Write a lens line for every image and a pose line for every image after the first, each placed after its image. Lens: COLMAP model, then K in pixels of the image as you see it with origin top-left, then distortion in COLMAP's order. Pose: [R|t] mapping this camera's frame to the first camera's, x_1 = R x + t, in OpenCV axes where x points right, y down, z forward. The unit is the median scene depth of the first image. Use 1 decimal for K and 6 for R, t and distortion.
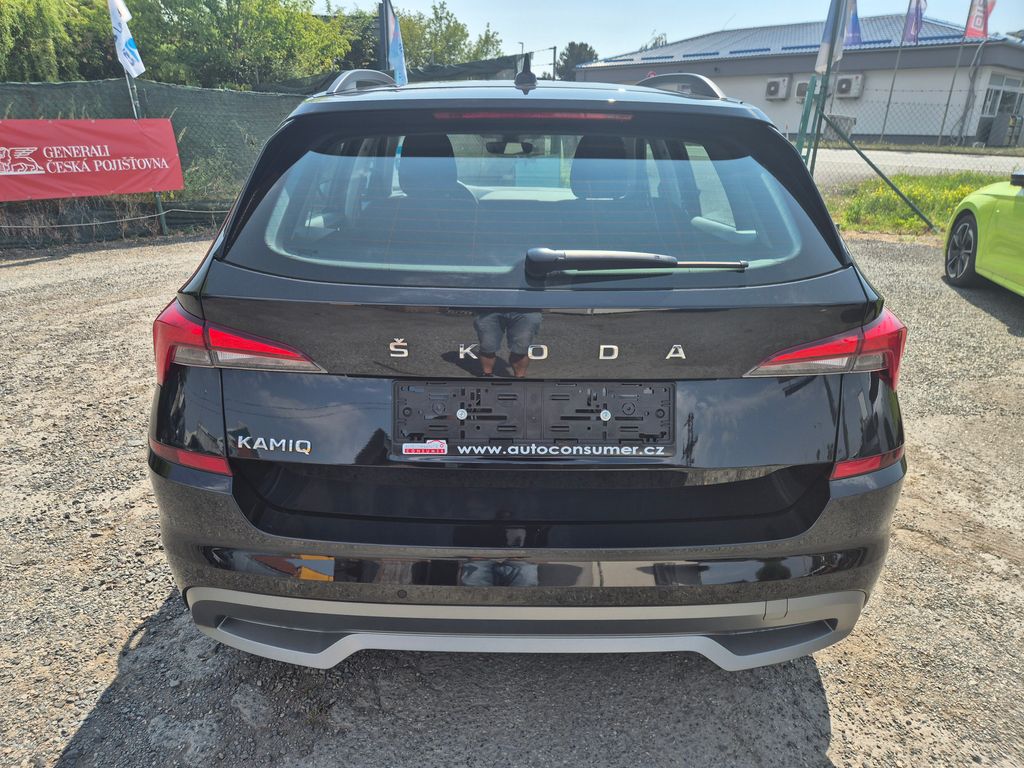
lens RADIAL K [[690.2, 0, 512.4], [0, 690.2, 377.7], [0, 0, 1]] dist [0.032262, -0.015643]
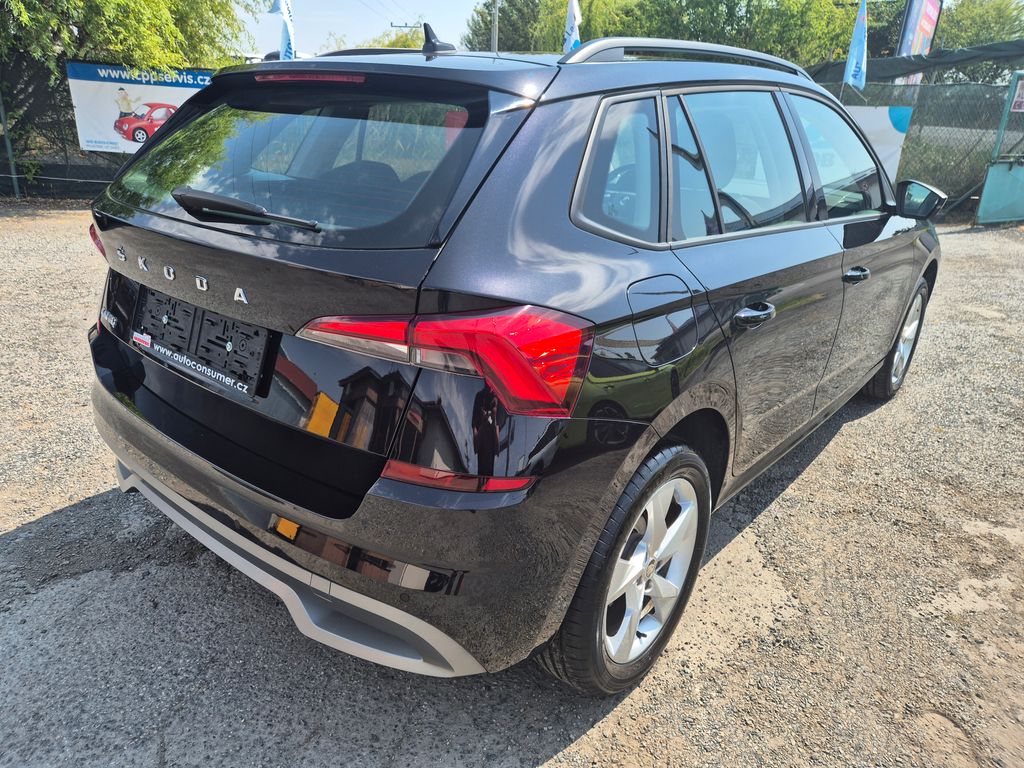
lens RADIAL K [[690.2, 0, 512.4], [0, 690.2, 390.5], [0, 0, 1]] dist [0.032262, -0.015643]
pose [[0.757101, 0.253500, -0.602109, 1.075252], [-0.244682, 0.964593, 0.098446, -0.089924], [0.605746, 0.072792, 0.792321, 0.376189]]
